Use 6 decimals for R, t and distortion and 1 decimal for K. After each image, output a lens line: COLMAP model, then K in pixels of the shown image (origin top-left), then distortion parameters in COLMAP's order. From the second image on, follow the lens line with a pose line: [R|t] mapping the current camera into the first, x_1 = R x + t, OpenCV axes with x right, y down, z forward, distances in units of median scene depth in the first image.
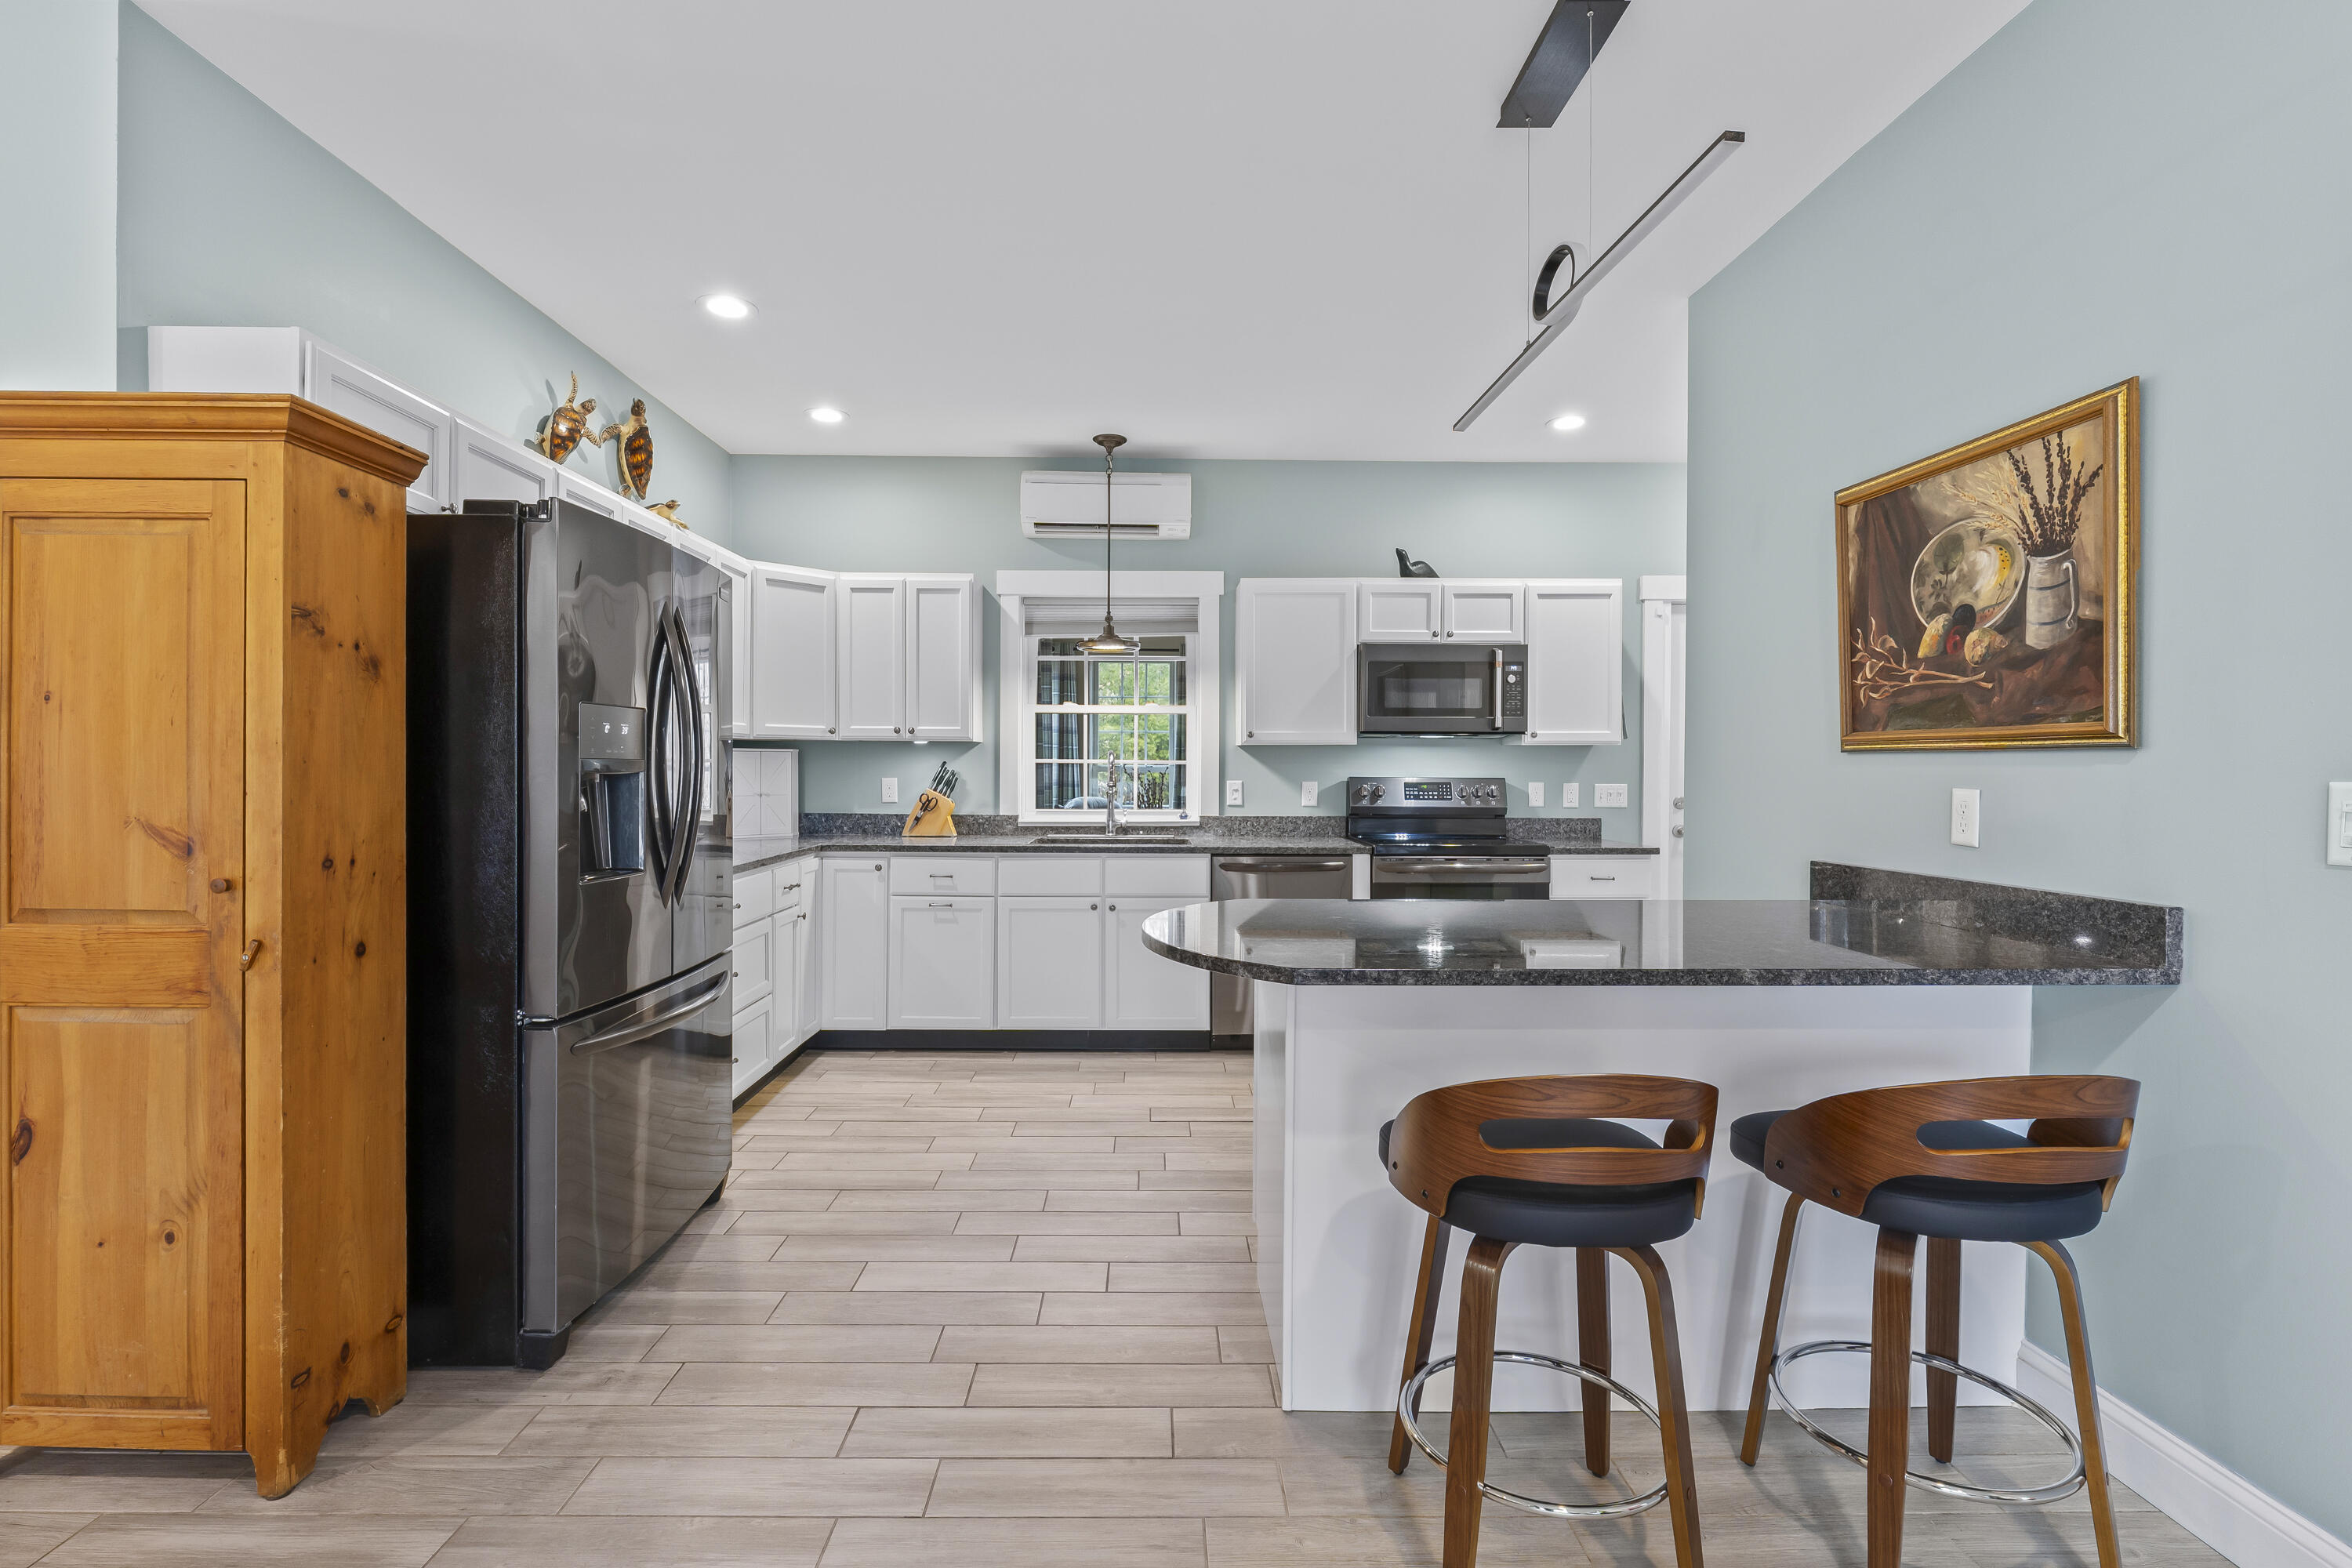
lens RADIAL K [[1085.3, 0, 1162.2], [0, 1085.3, 772.8], [0, 0, 1]] dist [-0.001855, -0.000032]
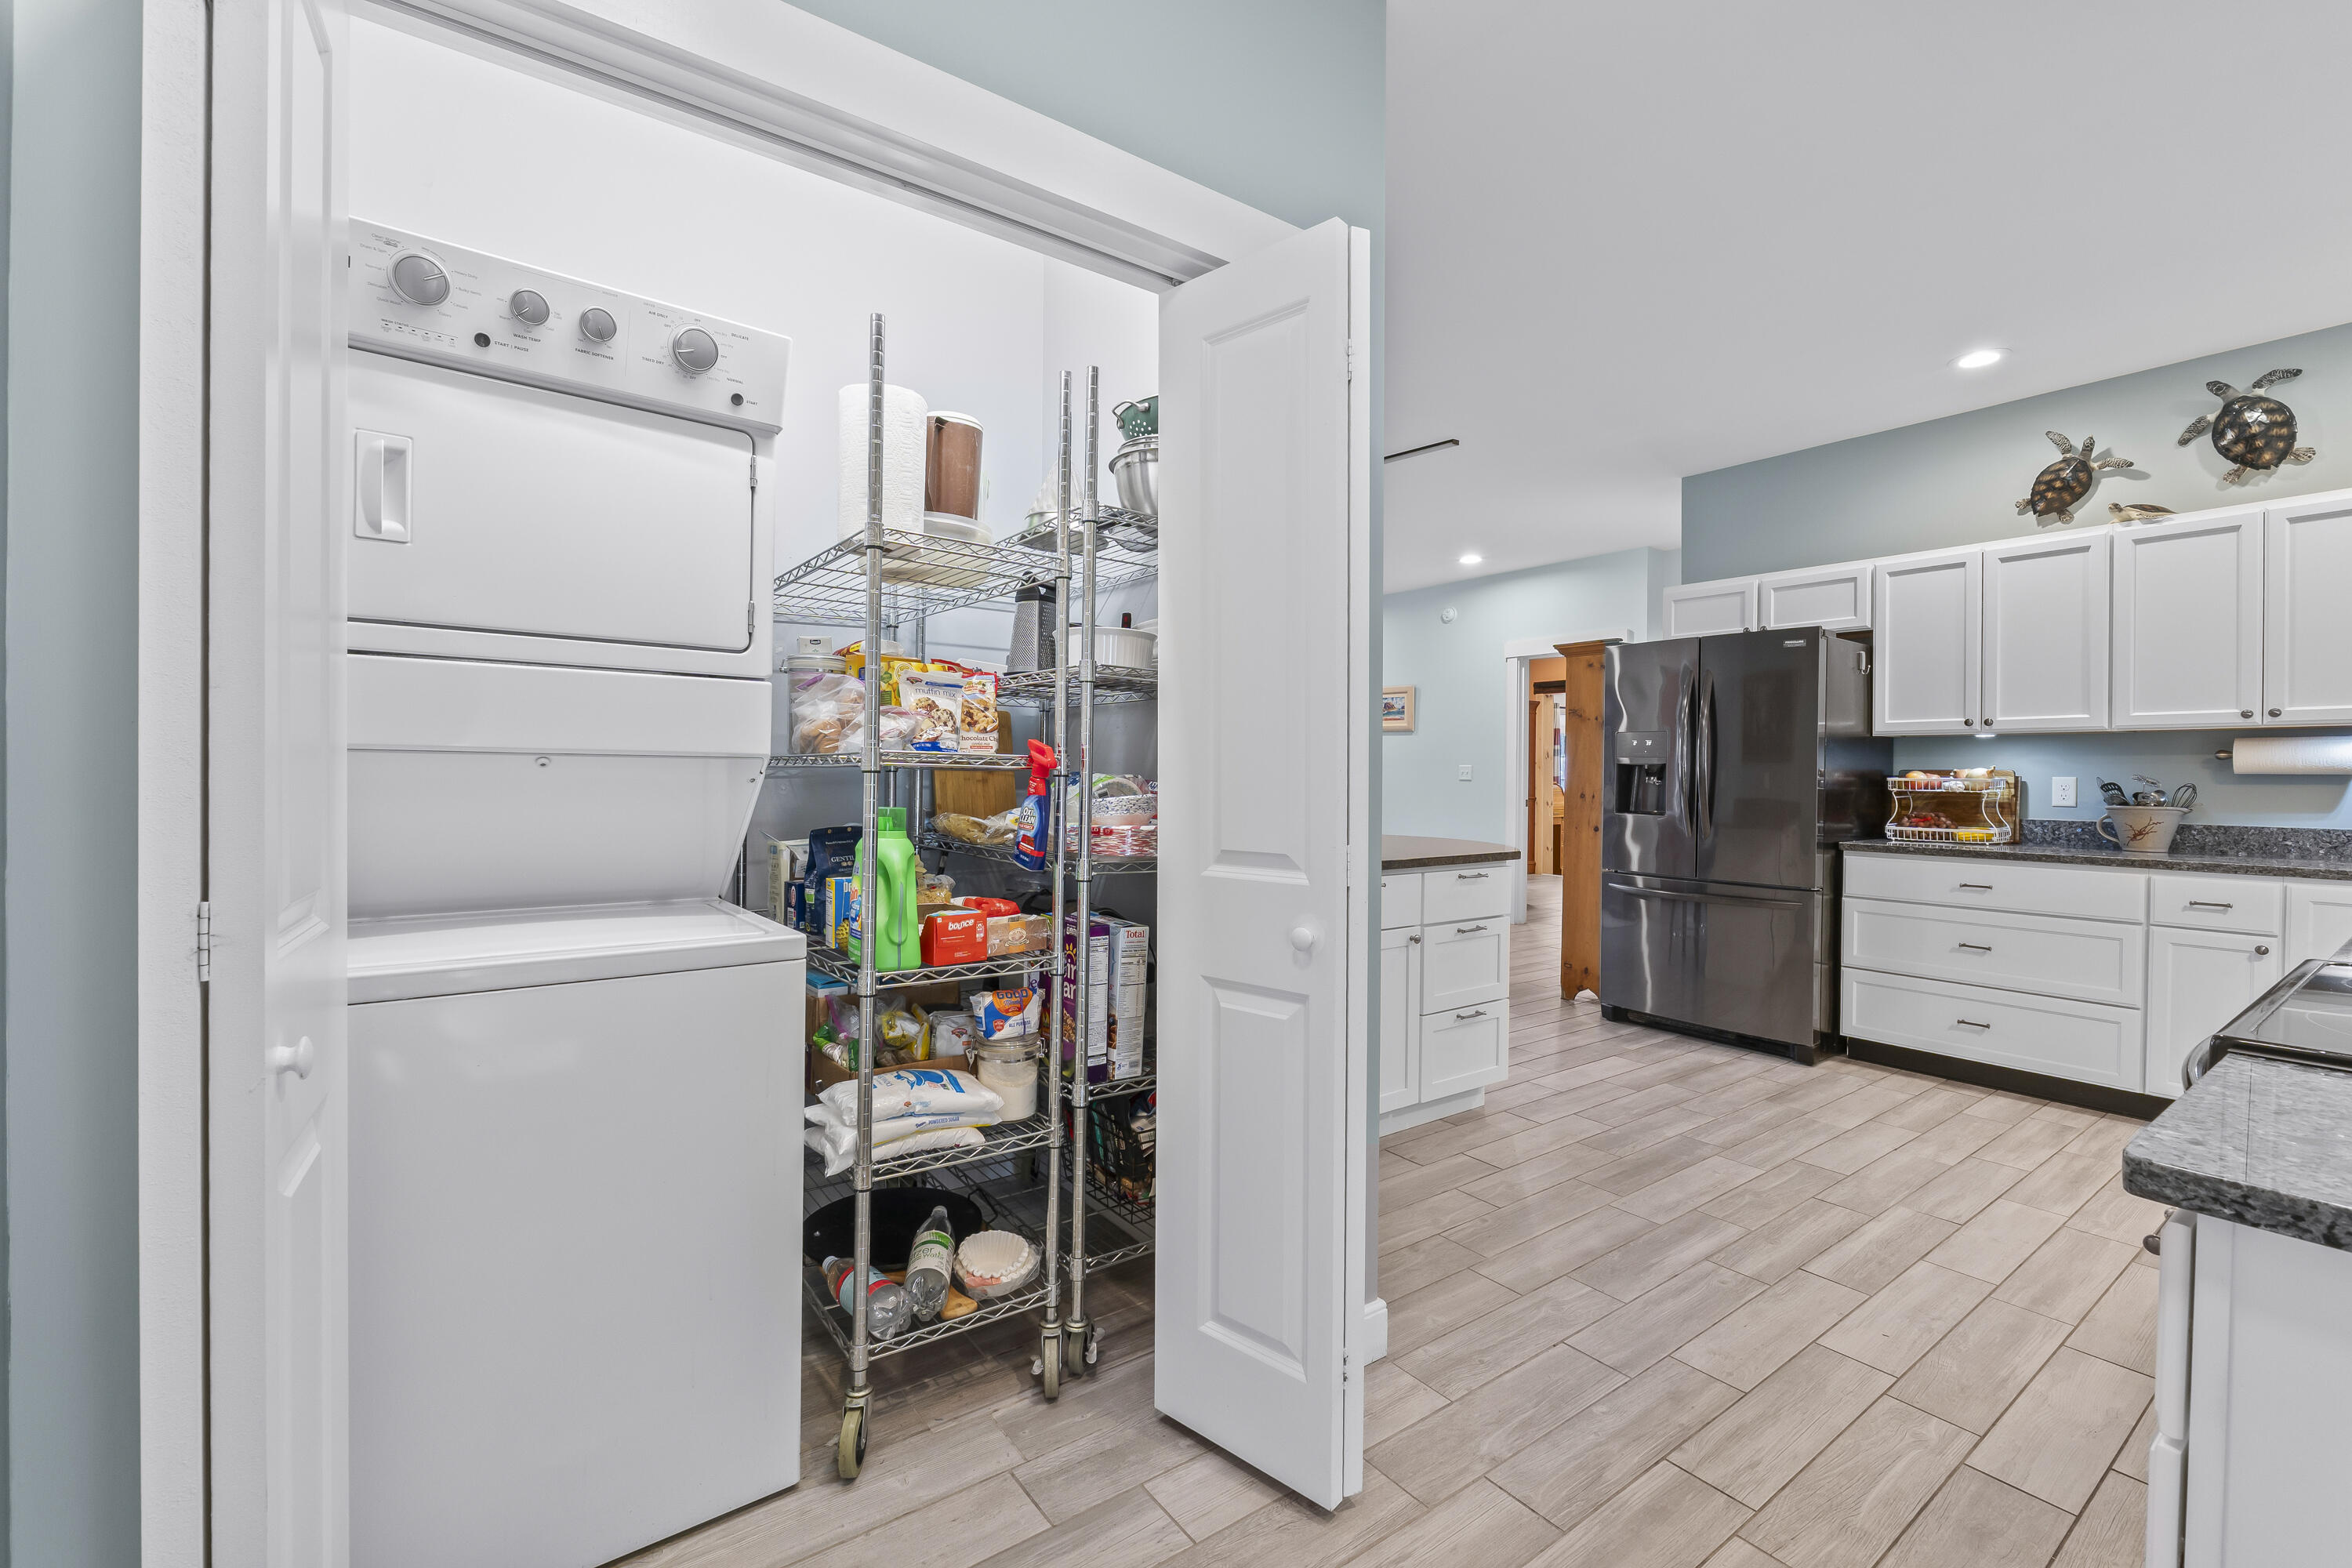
lens RADIAL K [[977.9, 0, 1176.0], [0, 977.9, 784.0], [0, 0, 1]] dist [-0.008818, -0.000031]
pose [[-0.817295, -0.004217, -0.576205, 0.675879], [-0.015602, 0.999769, 0.014813, 0.012864], [0.576009, 0.021097, -0.817171, 1.047396]]
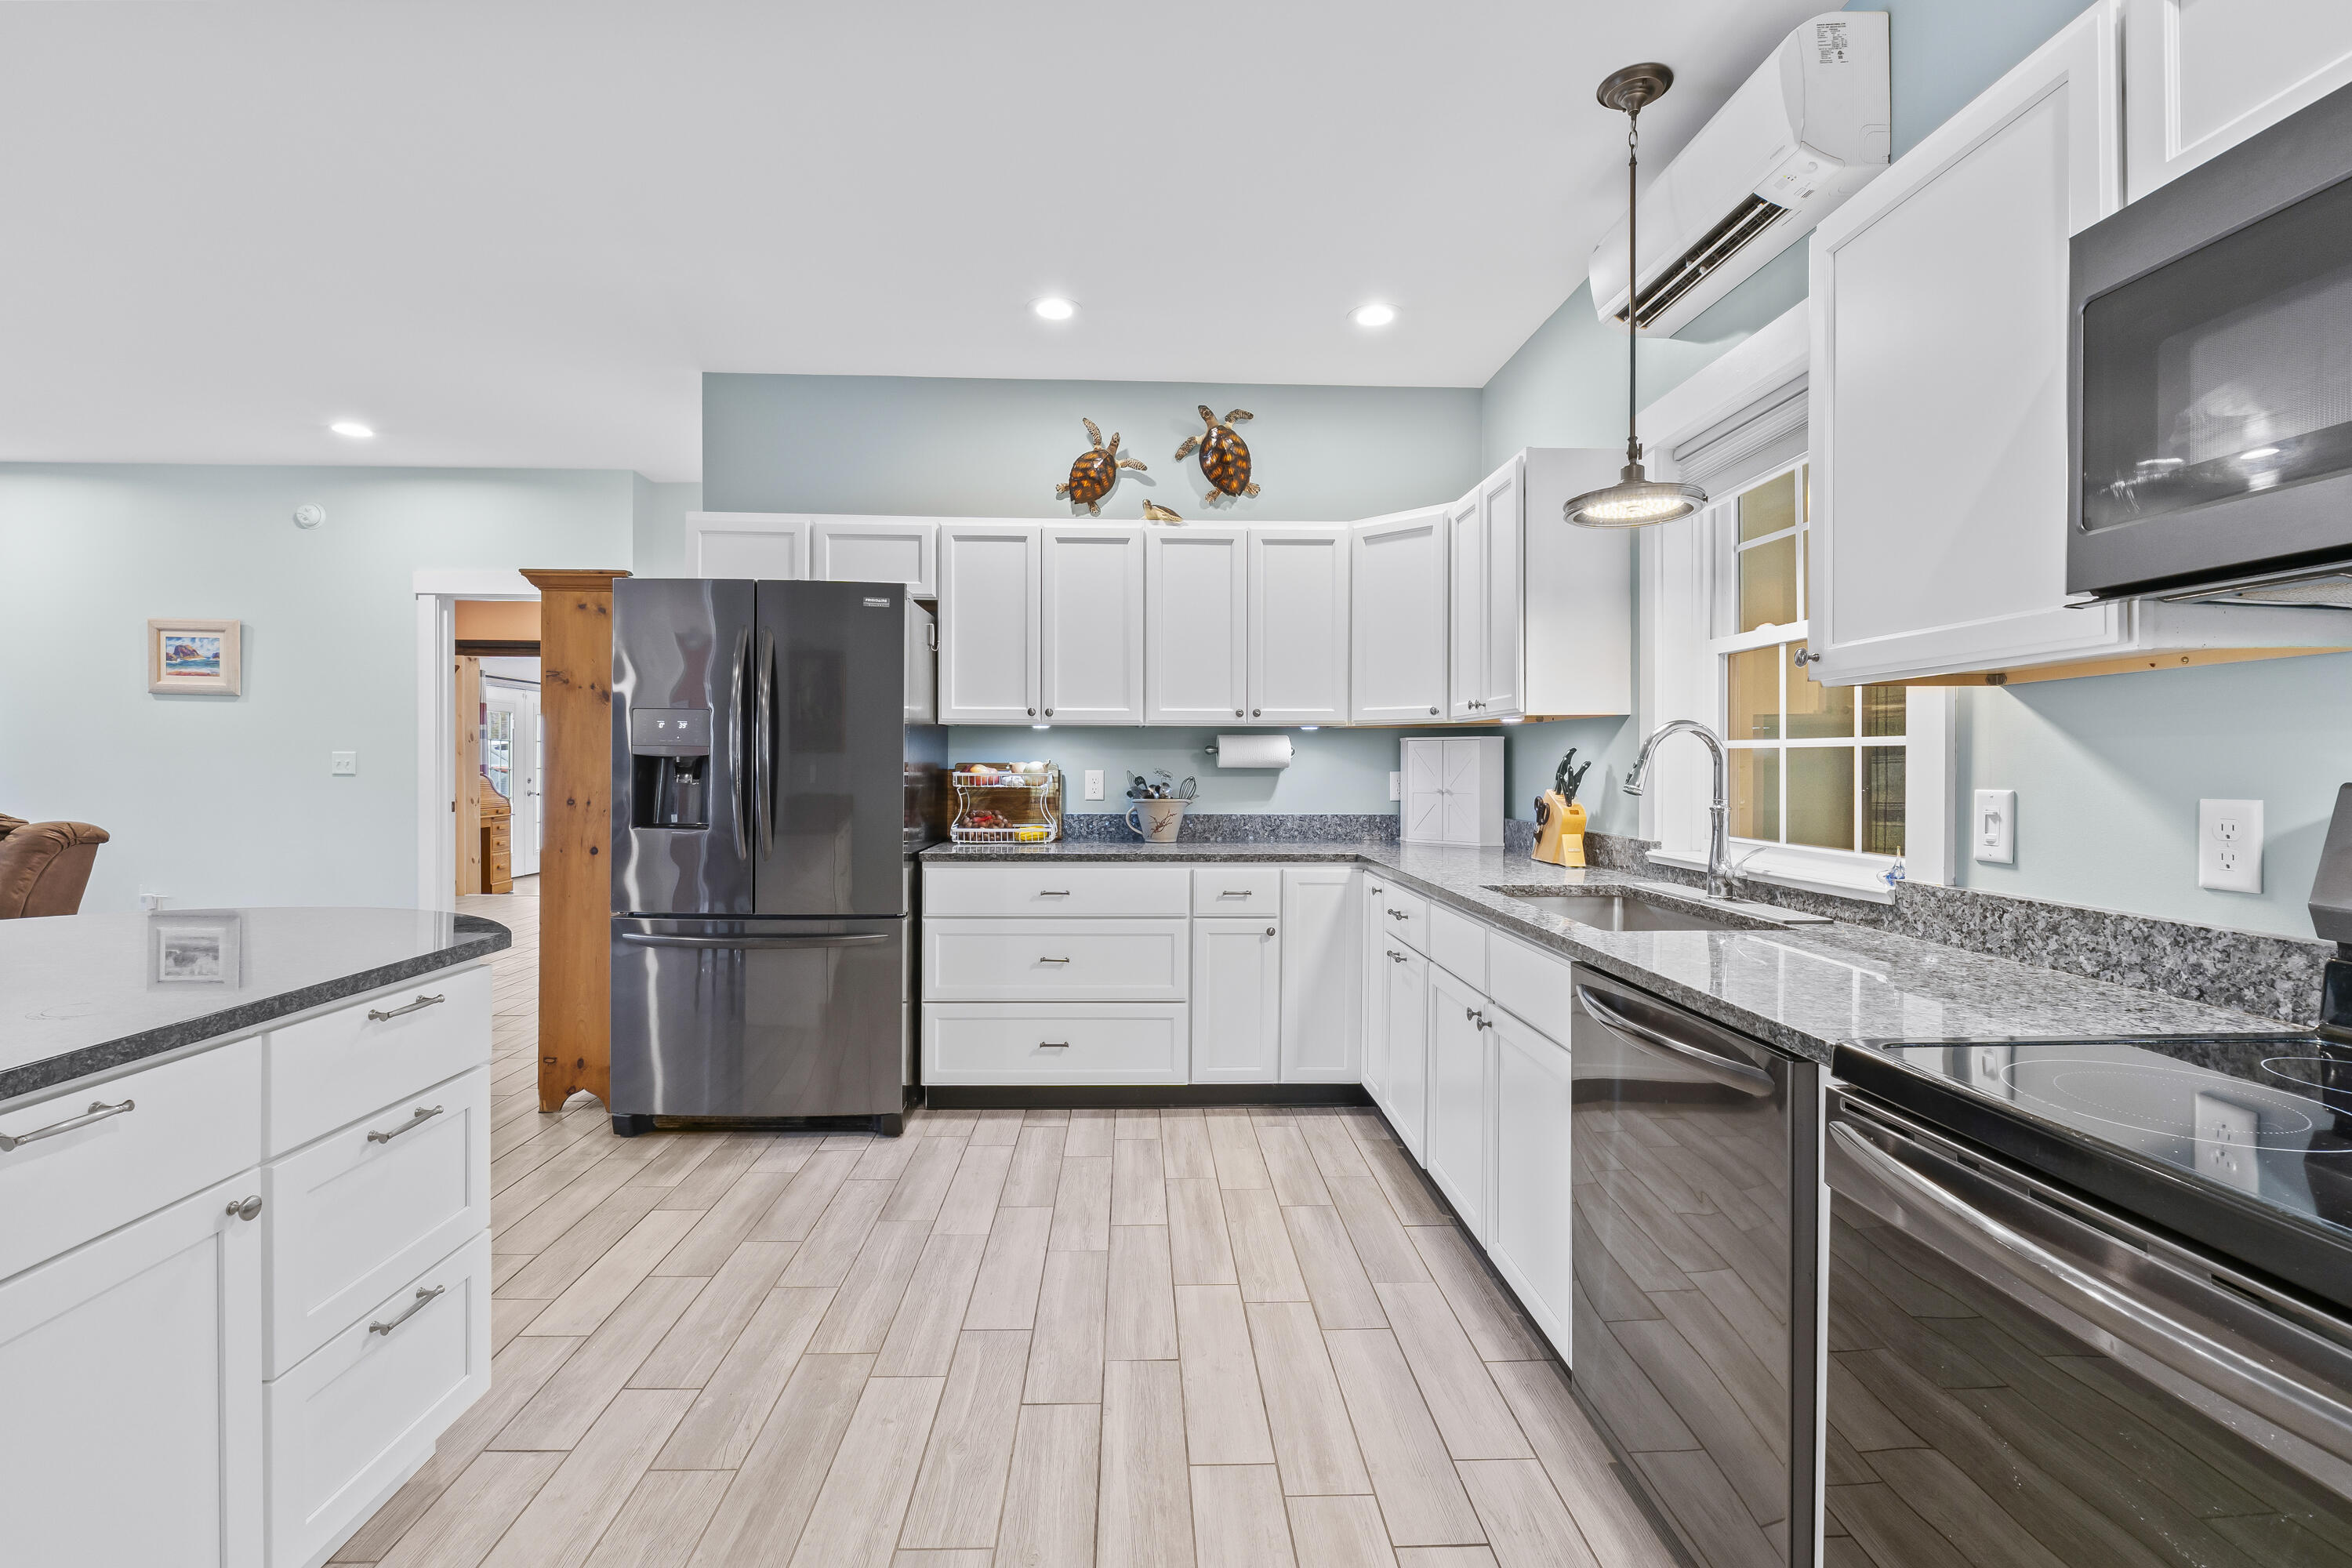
lens RADIAL K [[1006.7, 0, 1158.9], [0, 1006.7, 771.1], [0, 0, 1]] dist [-0.007668, -0.000399]
pose [[0.022935, 0.002979, -0.999733, 0.431519], [-0.012329, 0.999920, 0.002697, 0.004786], [0.999661, 0.012263, 0.022970, 0.837244]]
